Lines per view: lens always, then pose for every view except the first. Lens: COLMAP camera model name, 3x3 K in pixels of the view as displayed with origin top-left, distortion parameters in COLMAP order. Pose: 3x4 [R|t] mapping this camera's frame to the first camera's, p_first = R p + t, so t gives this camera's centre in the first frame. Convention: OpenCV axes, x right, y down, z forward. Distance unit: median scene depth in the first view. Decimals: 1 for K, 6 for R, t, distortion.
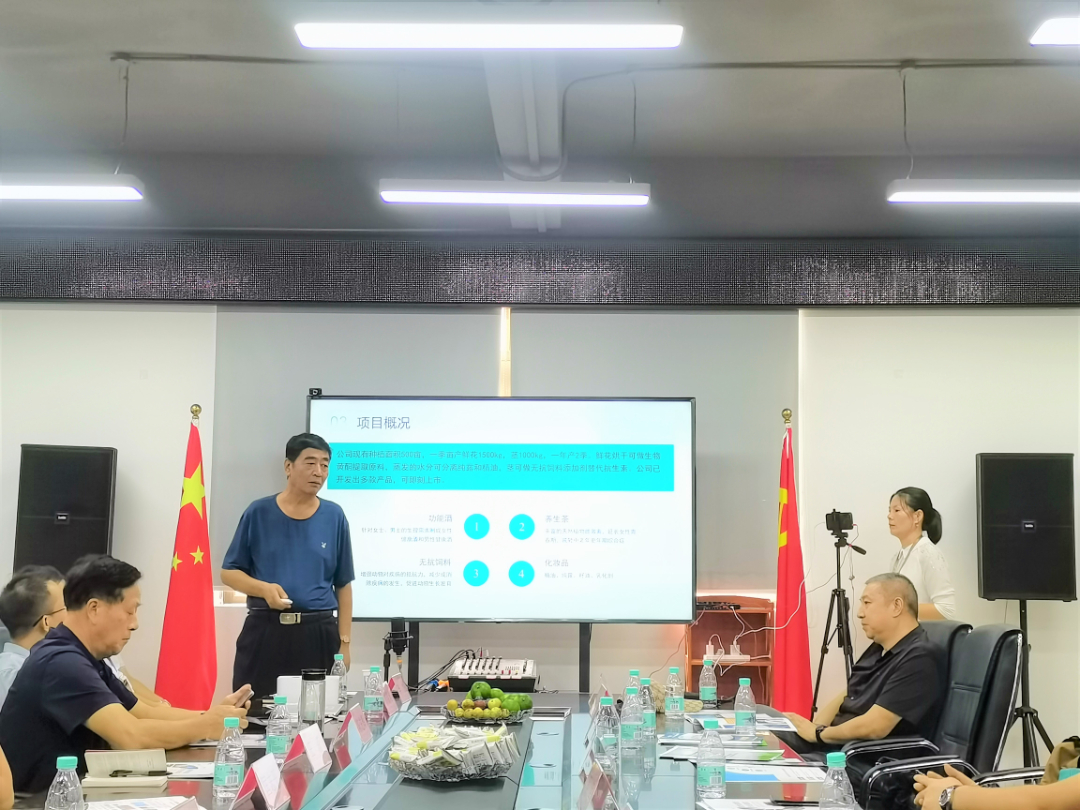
lens RADIAL K [[1503.1, 0, 540.0], [0, 1503.1, 405.0], [0, 0, 1]] dist [0.023198, 0.003027]
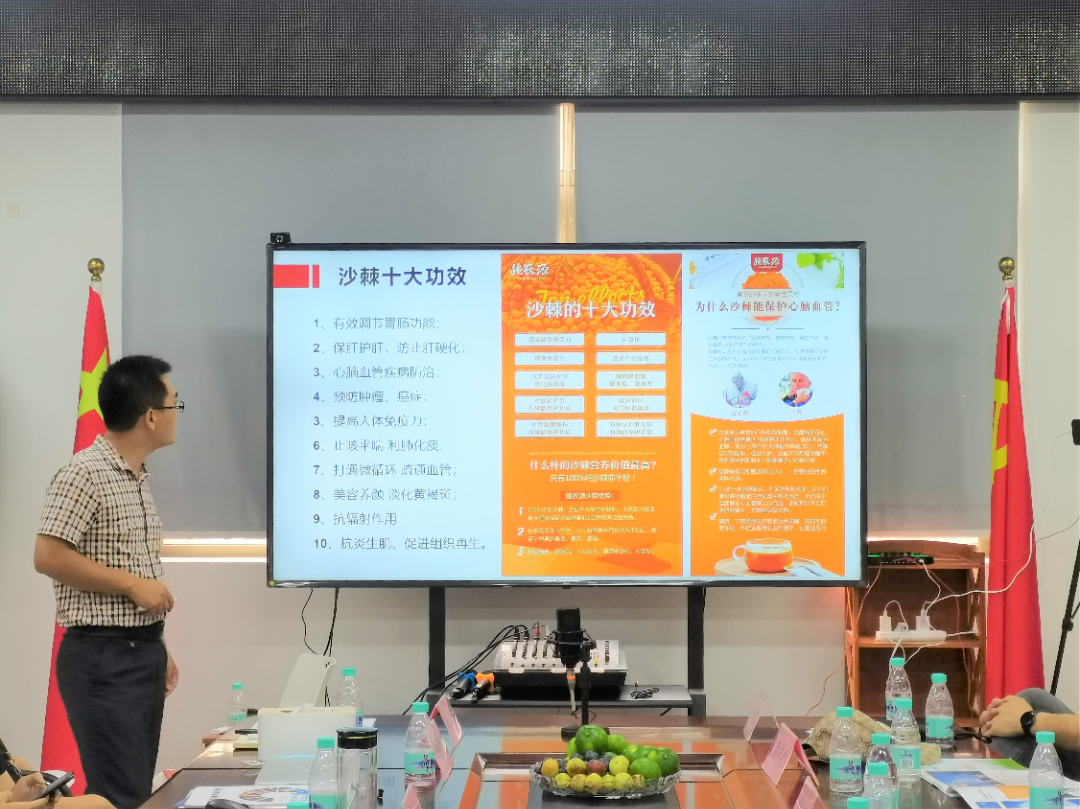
lens RADIAL K [[2025.1, 0, 540.0], [0, 2025.1, 404.5], [0, 0, 1]] dist [0.076991, 0.196754]
pose [[0.999954, -0.009339, 0.002267, -0.040360], [0.009104, 0.996095, 0.087818, -0.013124], [-0.003078, -0.087794, 0.996134, 0.121559]]
